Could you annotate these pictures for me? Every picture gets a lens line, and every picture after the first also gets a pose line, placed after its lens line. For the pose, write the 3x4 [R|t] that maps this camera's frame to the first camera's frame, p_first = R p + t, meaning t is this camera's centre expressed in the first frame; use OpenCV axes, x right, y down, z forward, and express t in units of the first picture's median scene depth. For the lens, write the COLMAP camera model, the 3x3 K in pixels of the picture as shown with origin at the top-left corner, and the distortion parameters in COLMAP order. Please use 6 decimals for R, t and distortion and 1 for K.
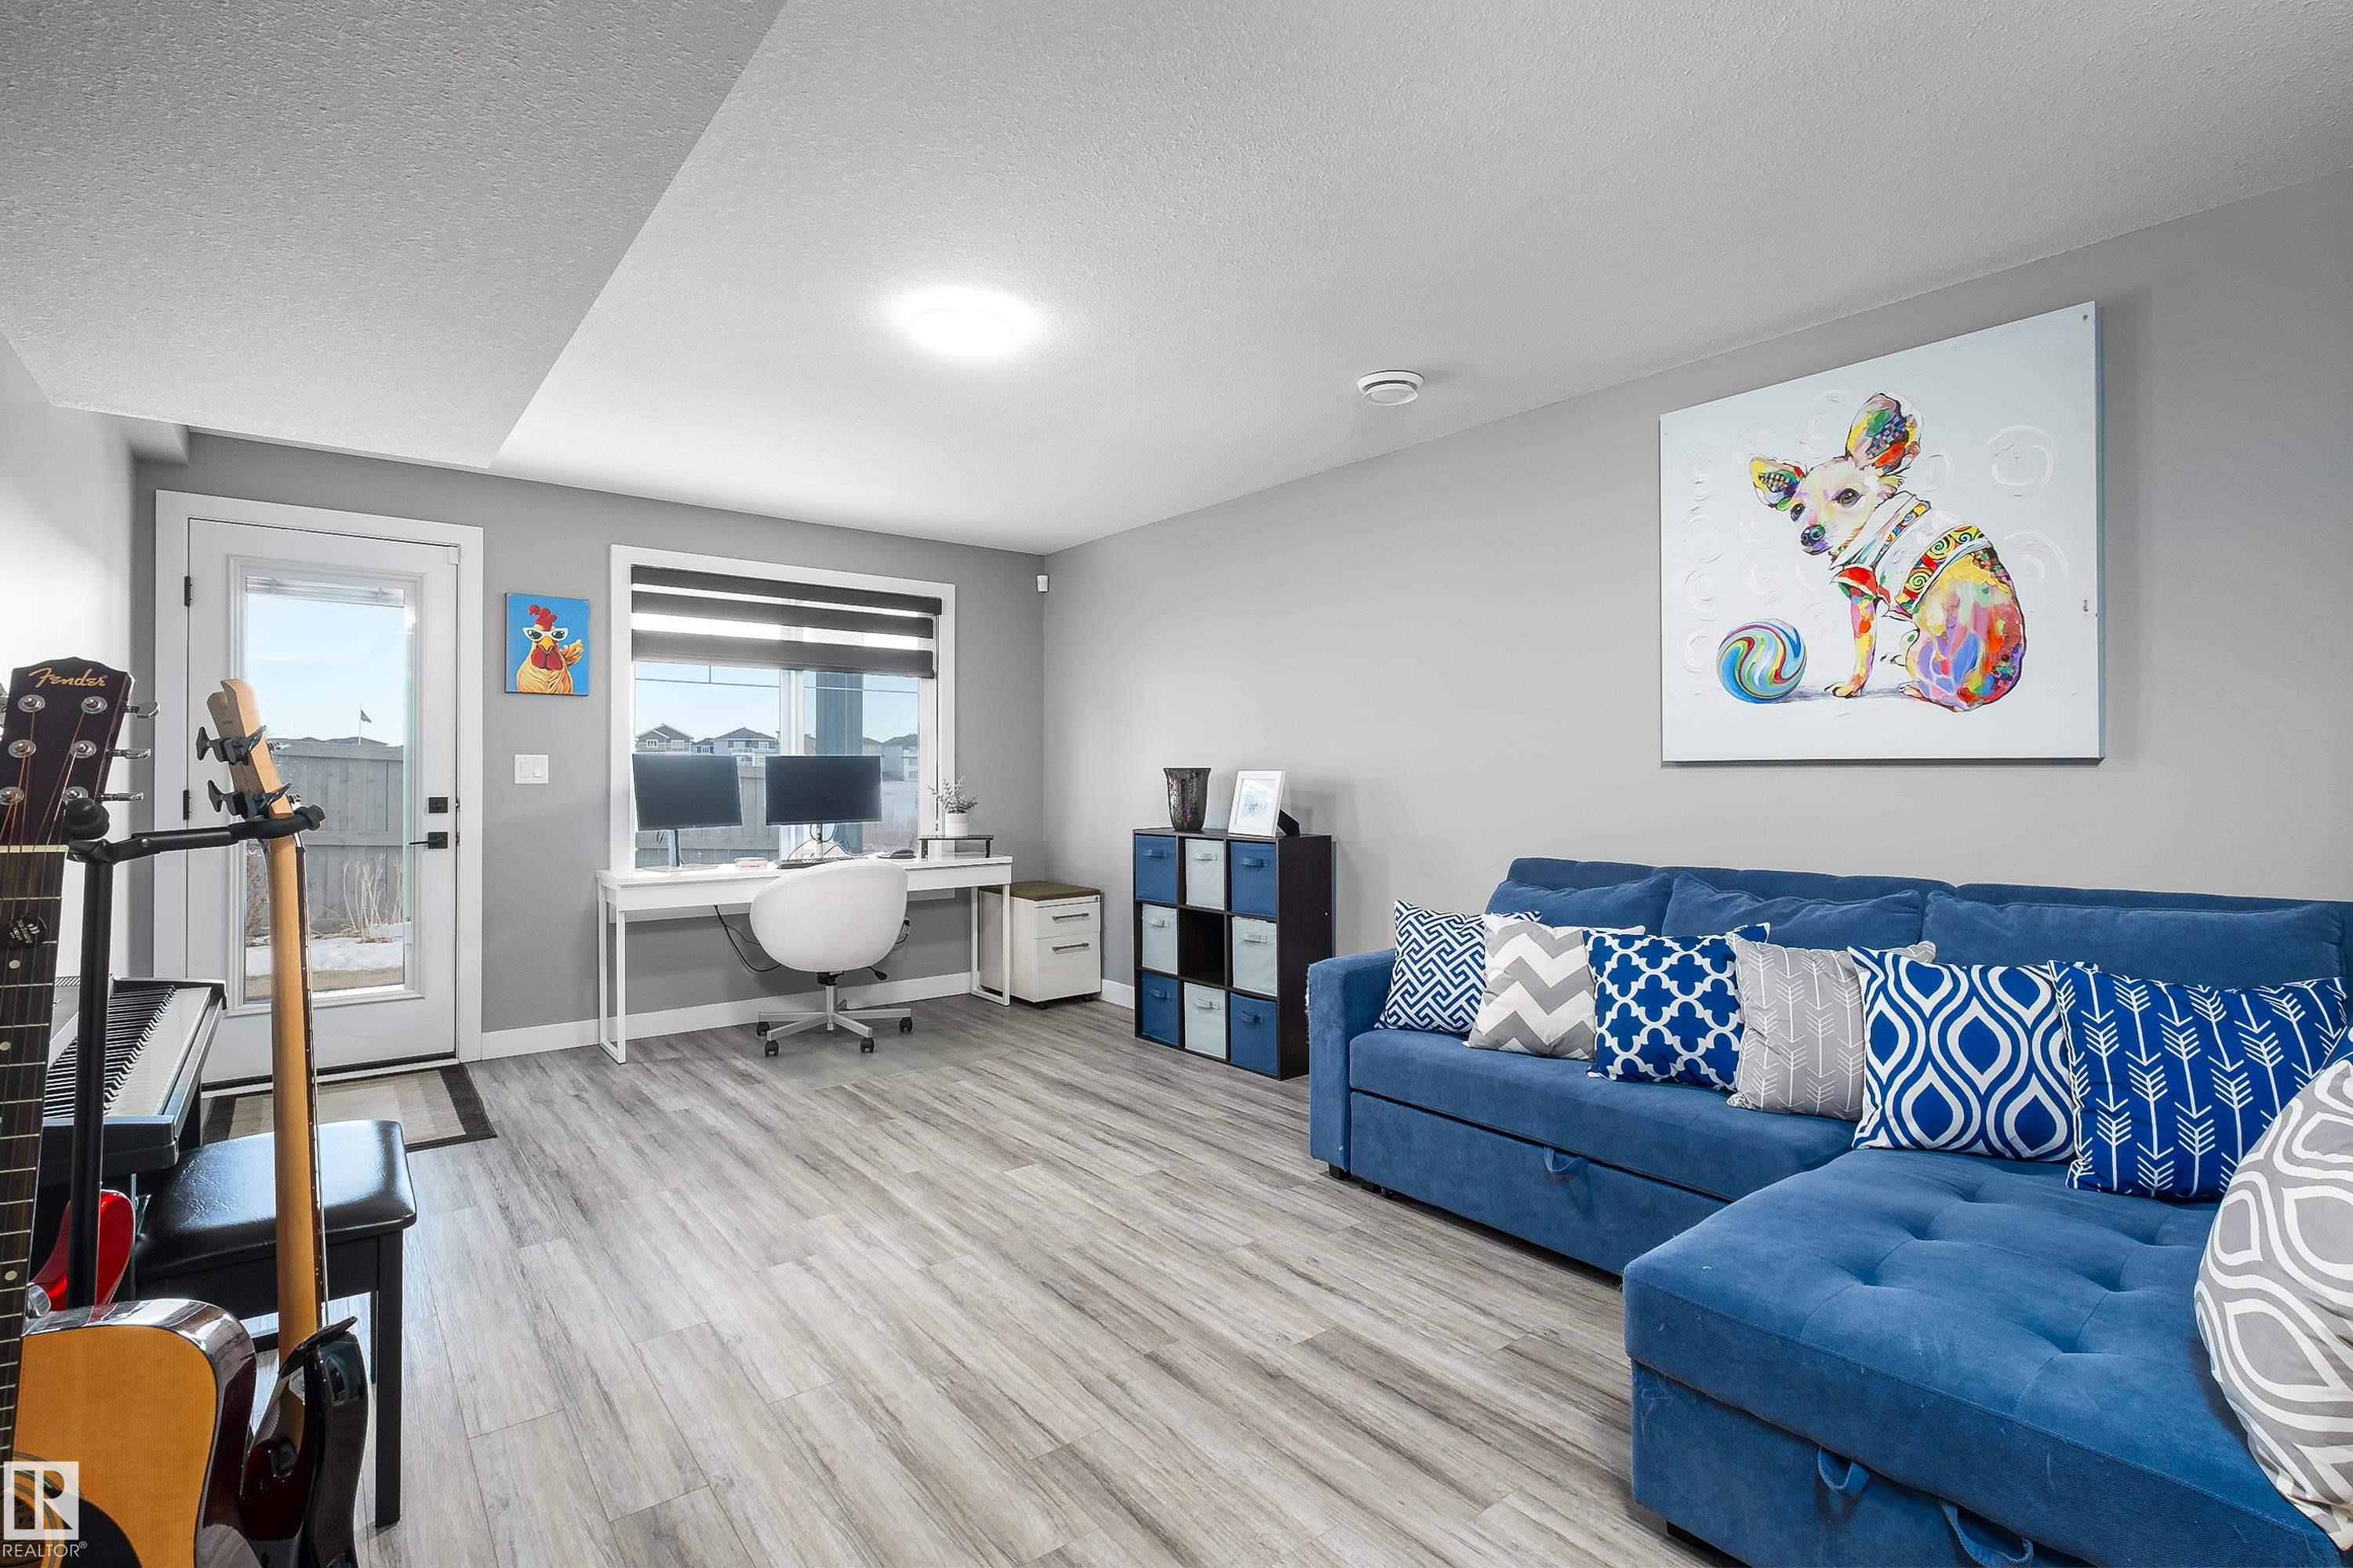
lens RADIAL K [[1131.6, 0, 1174.8], [0, 1131.6, 779.9], [0, 0, 1]] dist [-0.012230, 0.001310]
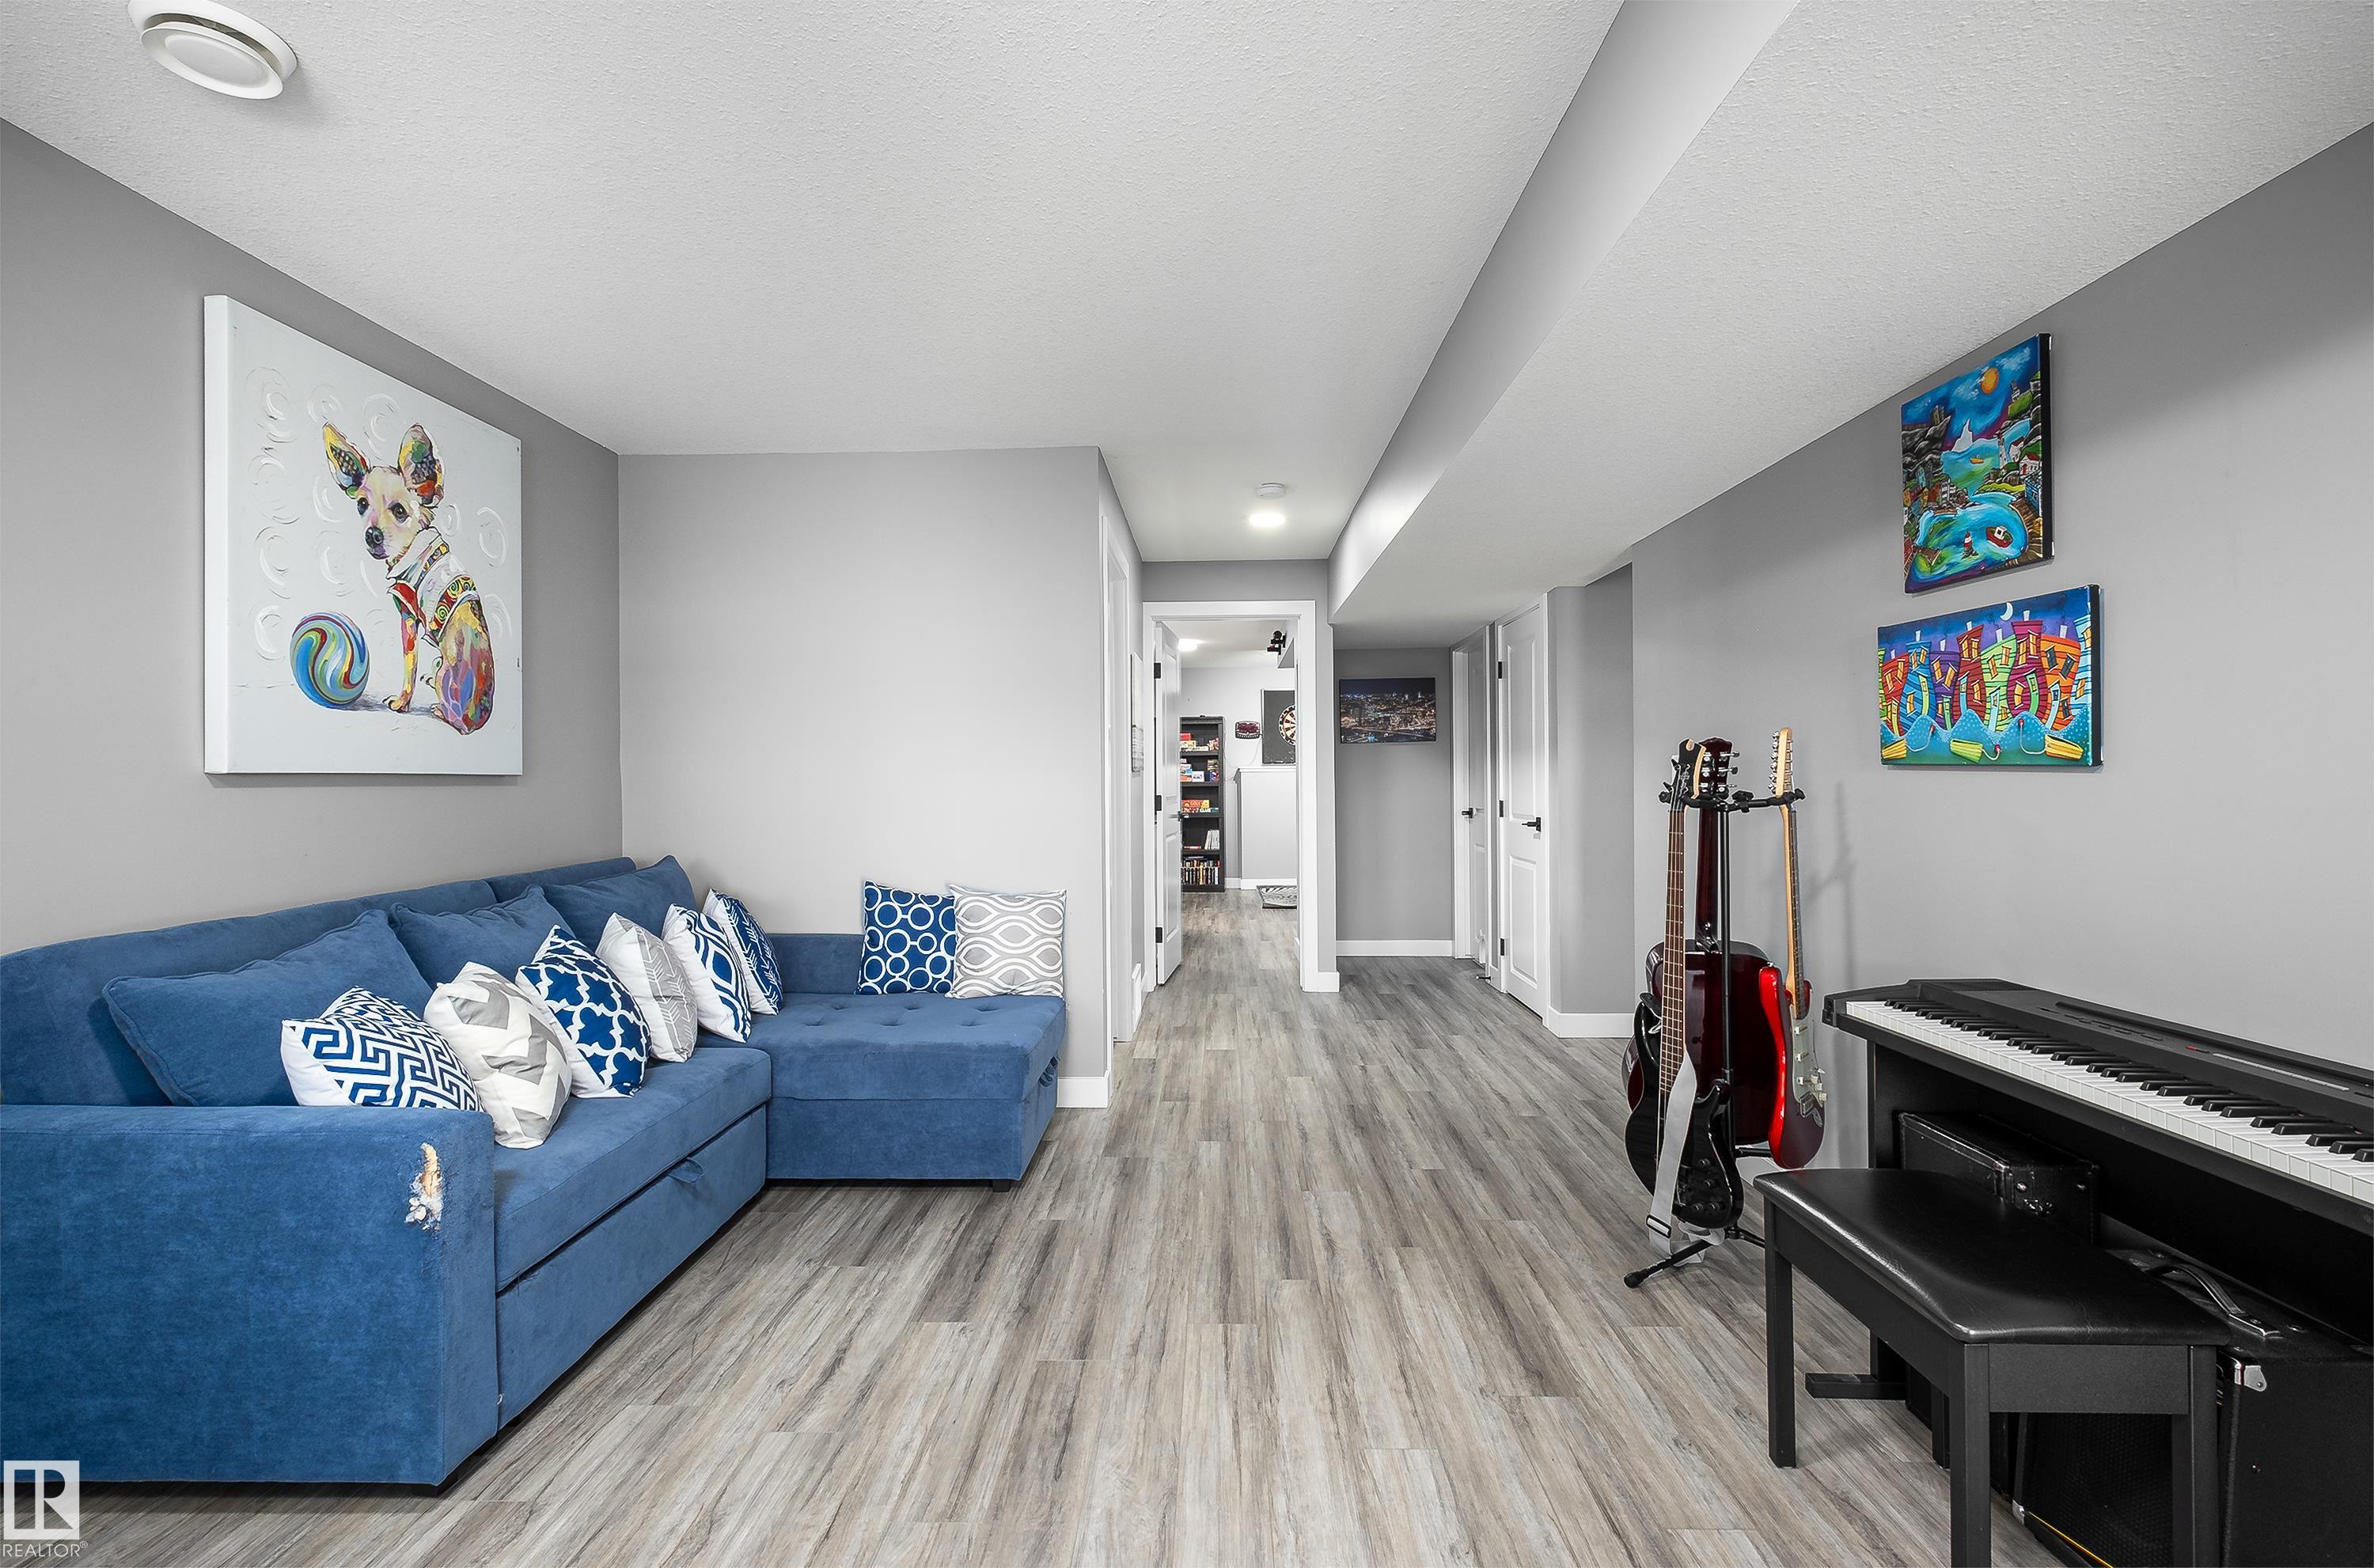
lens RADIAL K [[1141.5, 0, 1180.4], [0, 1141.5, 782.2], [0, 0, 1]] dist [-0.012230, 0.001310]
pose [[-0.777142, 0.004431, 0.629309, -0.609943], [0.011319, 0.999912, 0.006938, -0.010649], [-0.629223, 0.012515, -0.777124, 1.432150]]
